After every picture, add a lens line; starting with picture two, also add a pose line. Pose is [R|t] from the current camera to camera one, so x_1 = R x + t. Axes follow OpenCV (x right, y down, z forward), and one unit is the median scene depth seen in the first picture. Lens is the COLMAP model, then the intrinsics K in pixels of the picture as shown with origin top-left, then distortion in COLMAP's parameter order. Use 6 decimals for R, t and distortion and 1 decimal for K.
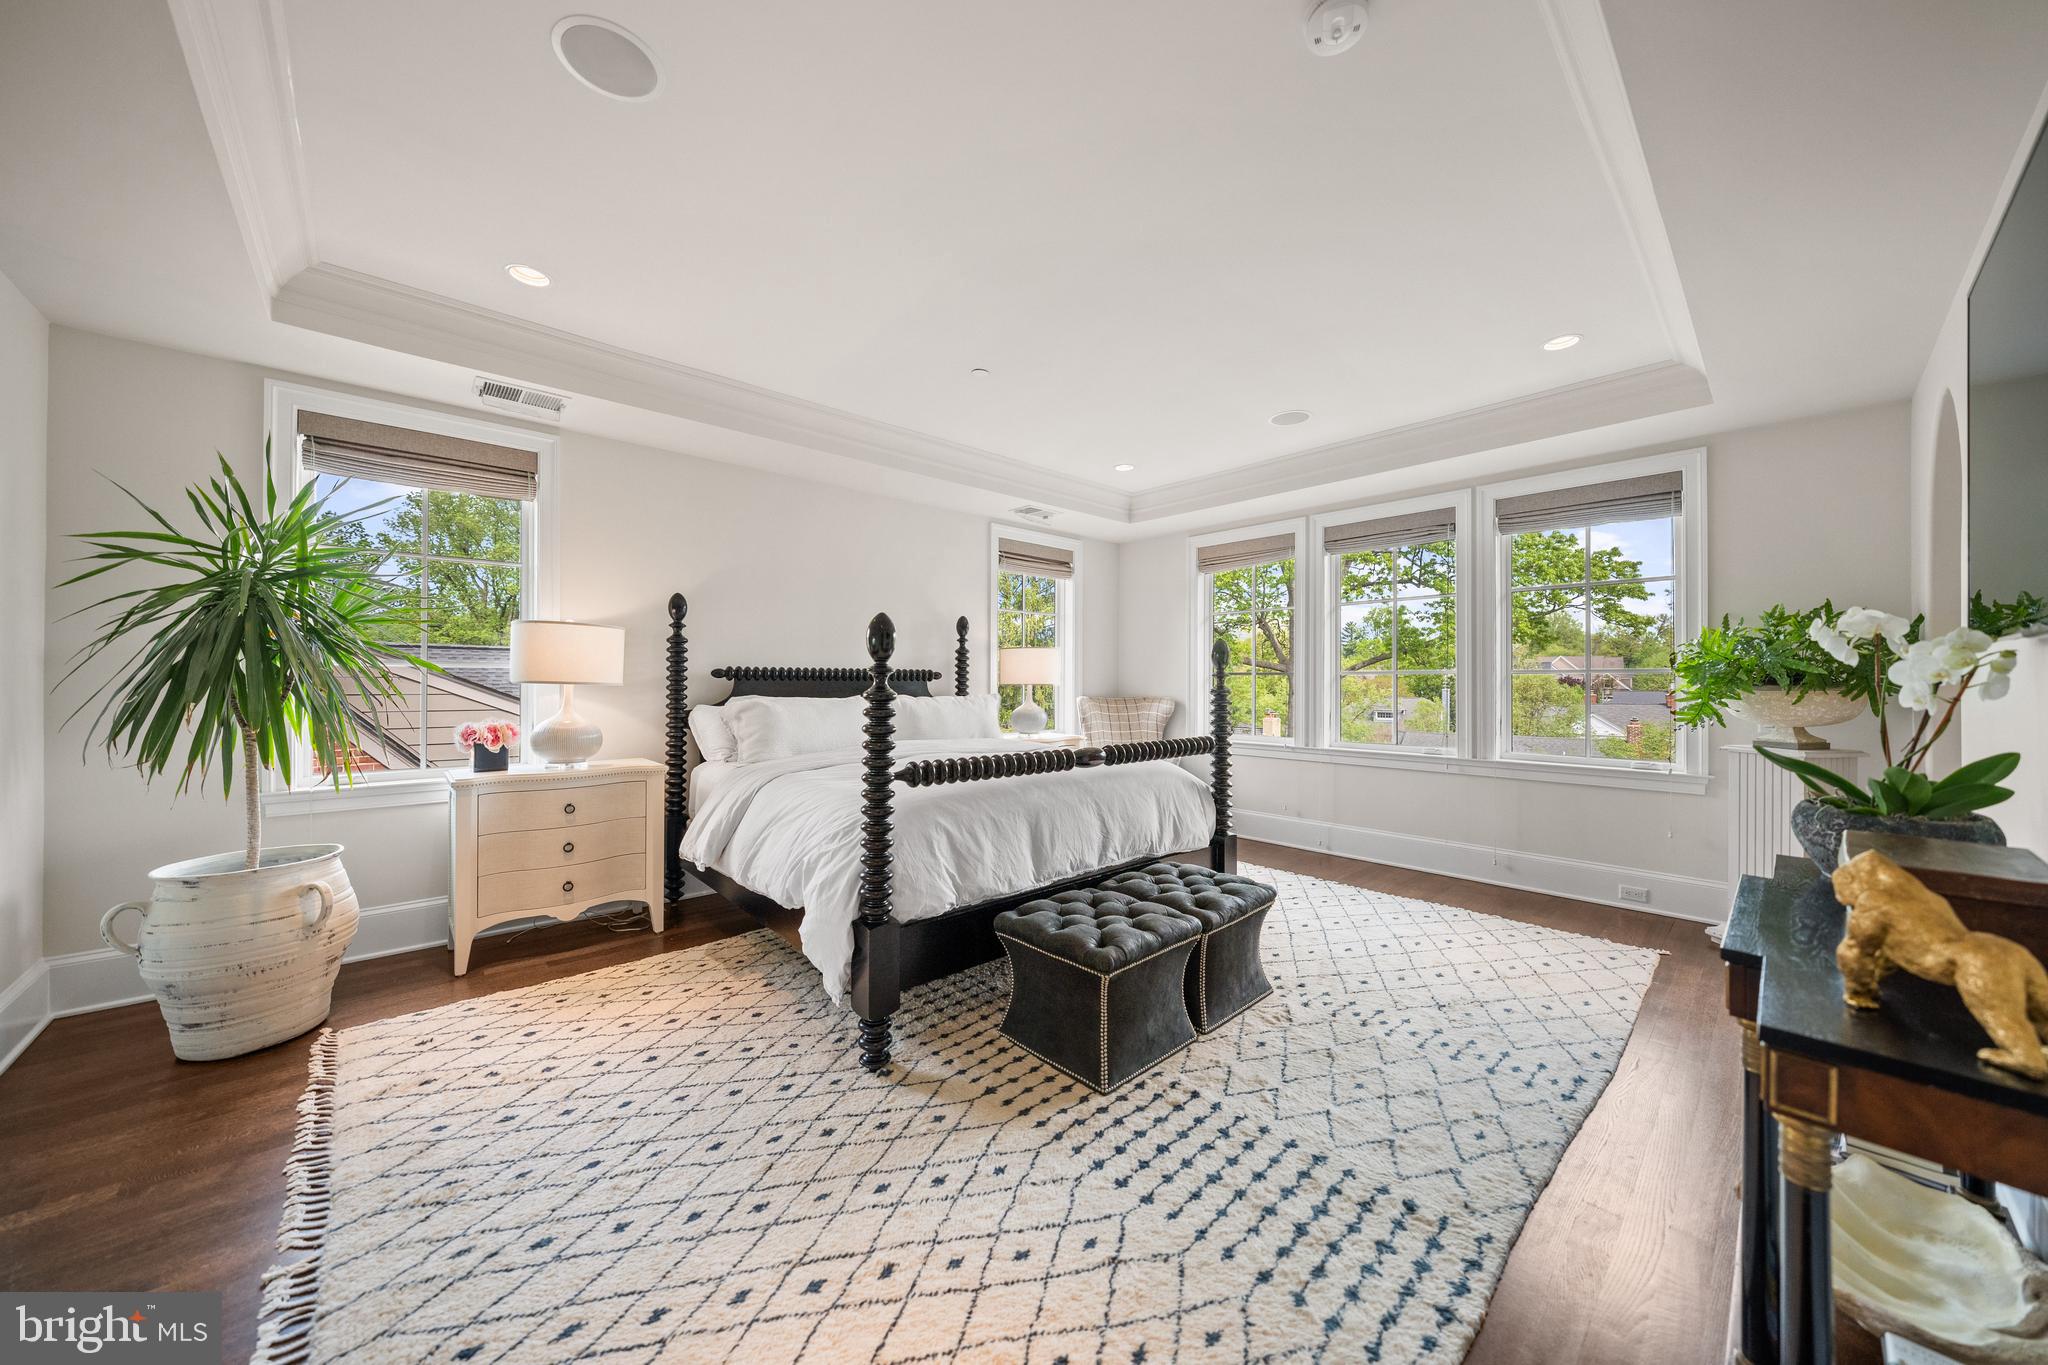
lens RADIAL K [[706.2, 0, 1026.4], [0, 706.2, 683.4], [0, 0, 1]] dist [-0.002054, -0.000381]
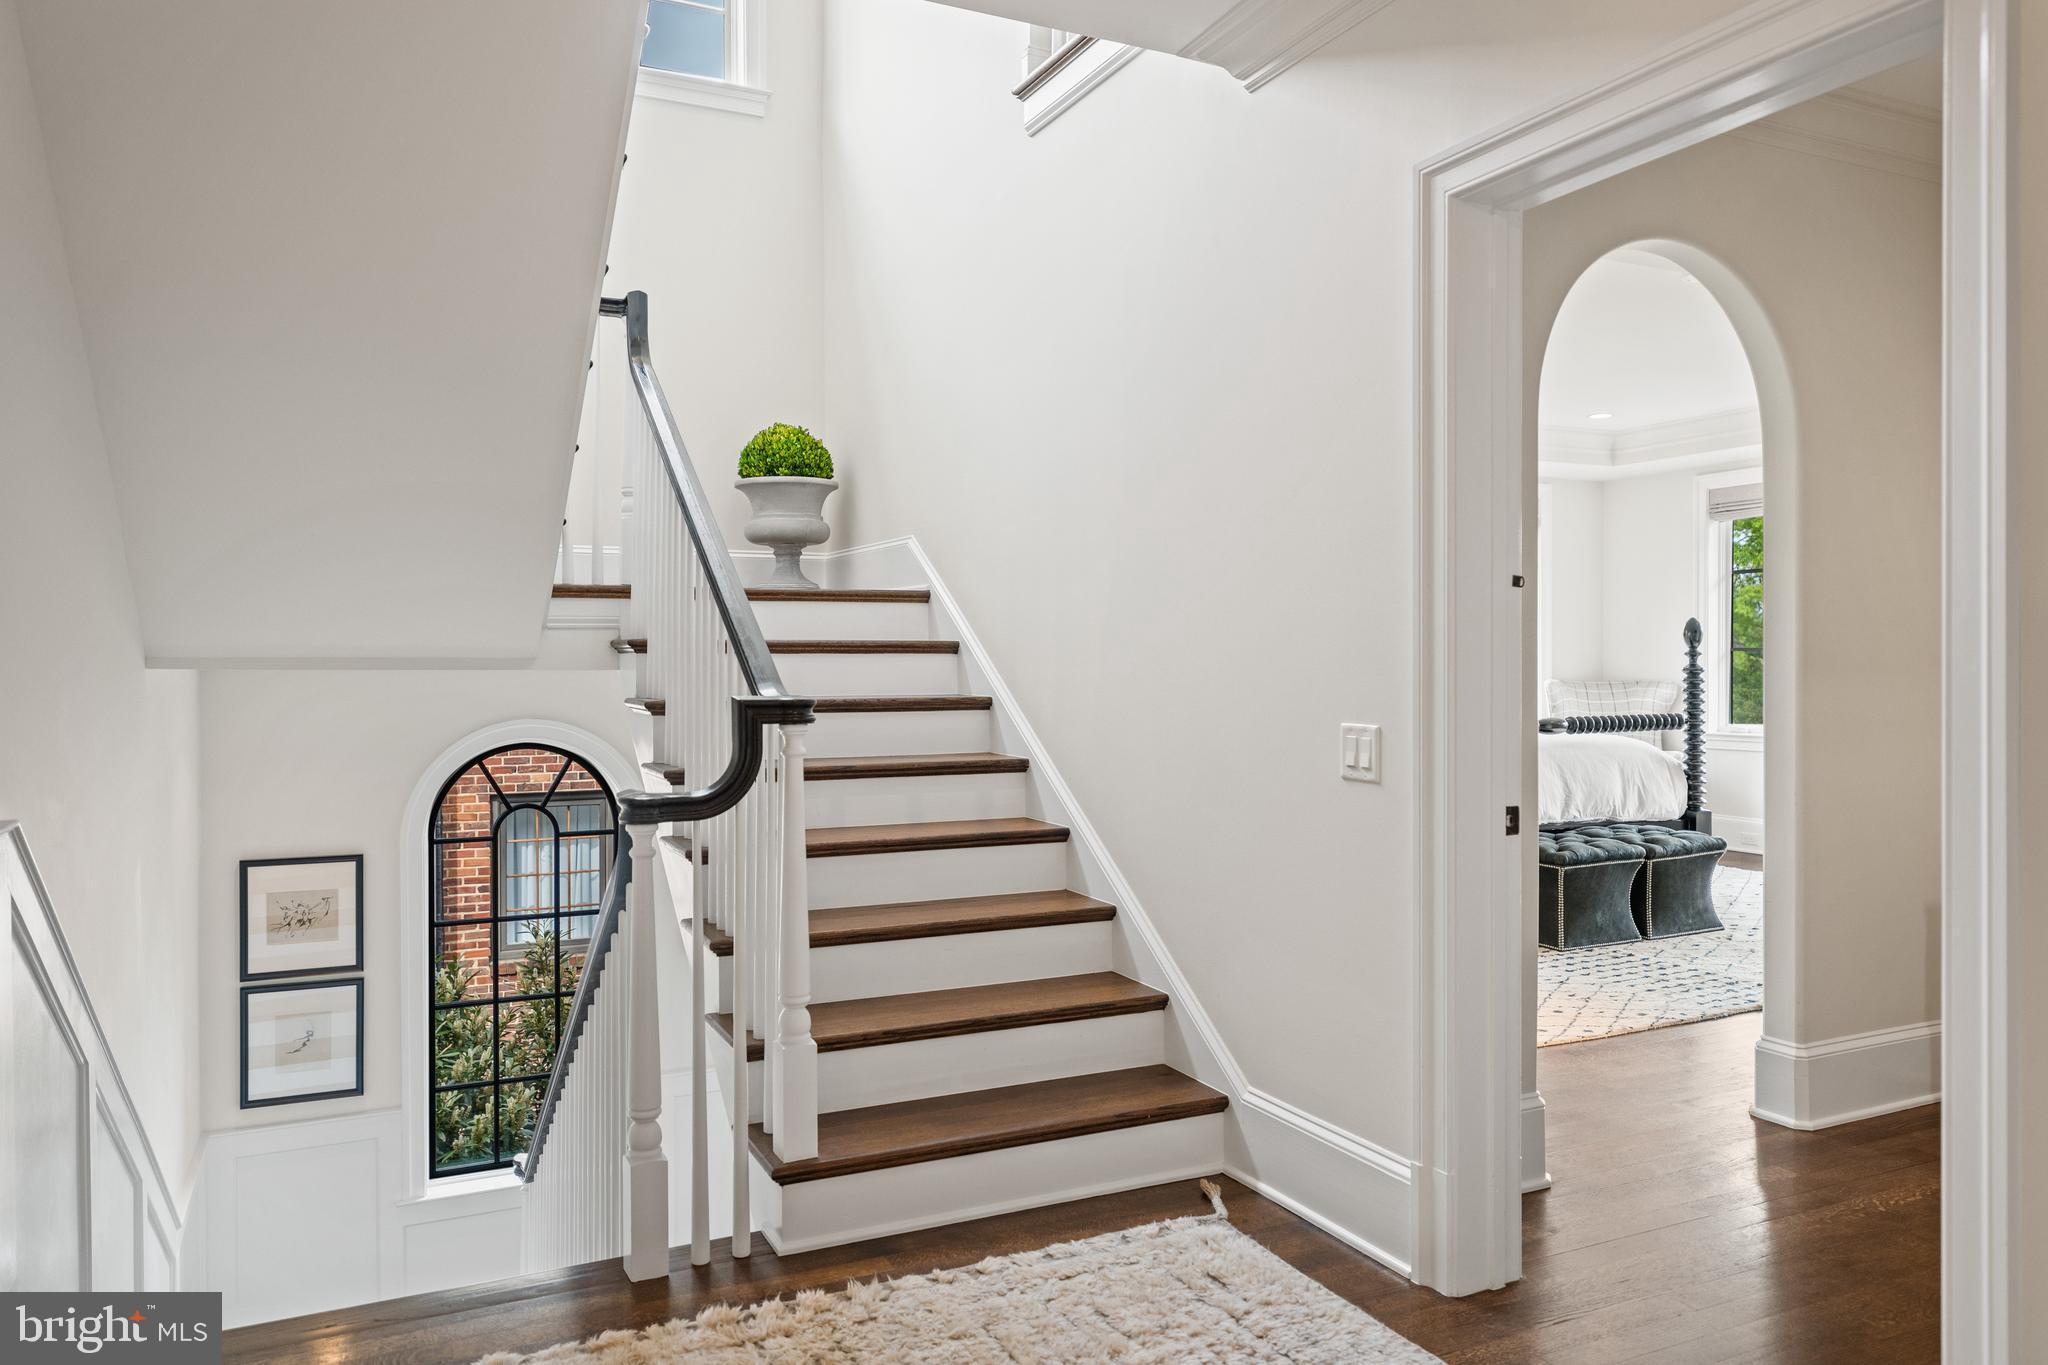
lens RADIAL K [[1388.6, 0, 1019.3], [0, 1388.6, 677.6], [0, 0, 1]] dist [0.004239, 0.000201]
pose [[0.956776, -0.002729, -0.290812, -0.082708], [0.004985, 0.999963, 0.007020, 0.005101], [0.290782, -0.008166, 0.956754, -1.404008]]
